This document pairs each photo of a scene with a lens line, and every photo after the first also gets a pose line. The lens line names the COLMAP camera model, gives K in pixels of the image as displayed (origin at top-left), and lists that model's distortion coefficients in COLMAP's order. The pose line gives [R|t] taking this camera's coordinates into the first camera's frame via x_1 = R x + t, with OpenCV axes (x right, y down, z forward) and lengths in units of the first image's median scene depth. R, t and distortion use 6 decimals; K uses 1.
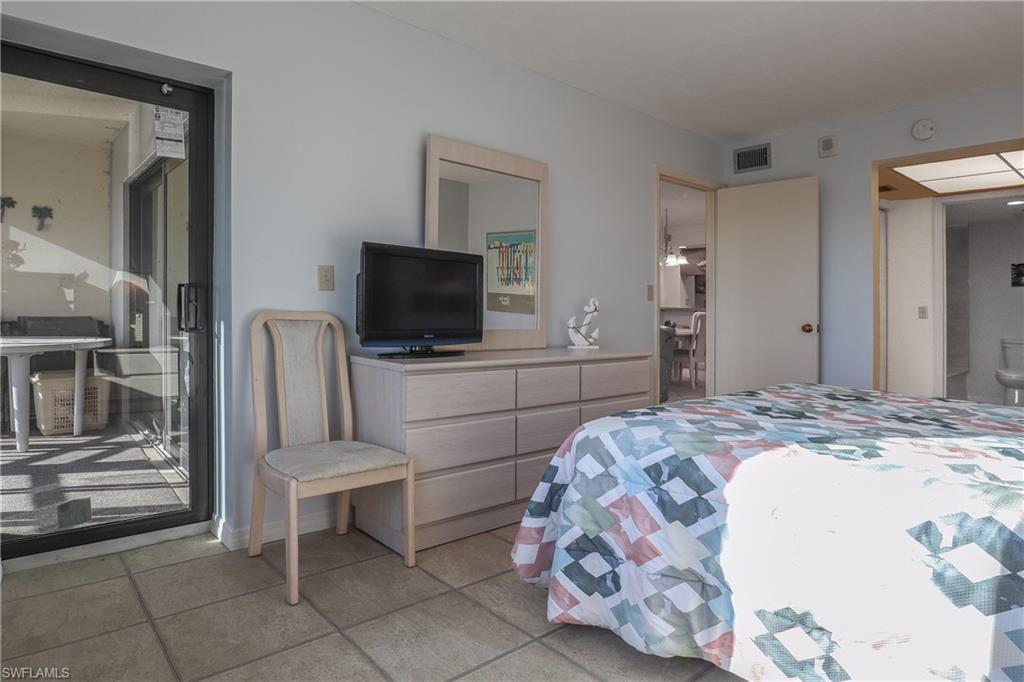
lens RADIAL K [[525.7, 0, 512.3], [0, 525.7, 318.3], [0, 0, 1]] dist [-0.025529, 0.000569]
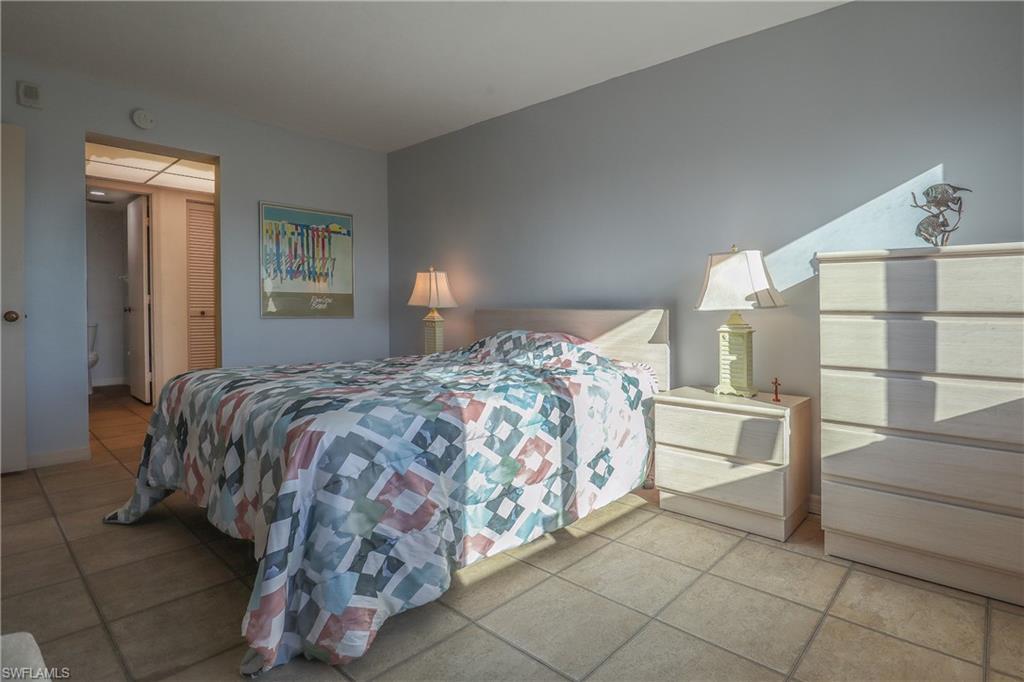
lens RADIAL K [[525.7, 0, 512.3], [0, 525.7, 318.3], [0, 0, 1]] dist [-0.025529, 0.000569]
pose [[-0.037578, -0.029410, 0.998861, -0.825377], [0.003144, 0.999558, 0.029549, 0.004337], [-0.999289, 0.004251, -0.037469, 0.836624]]
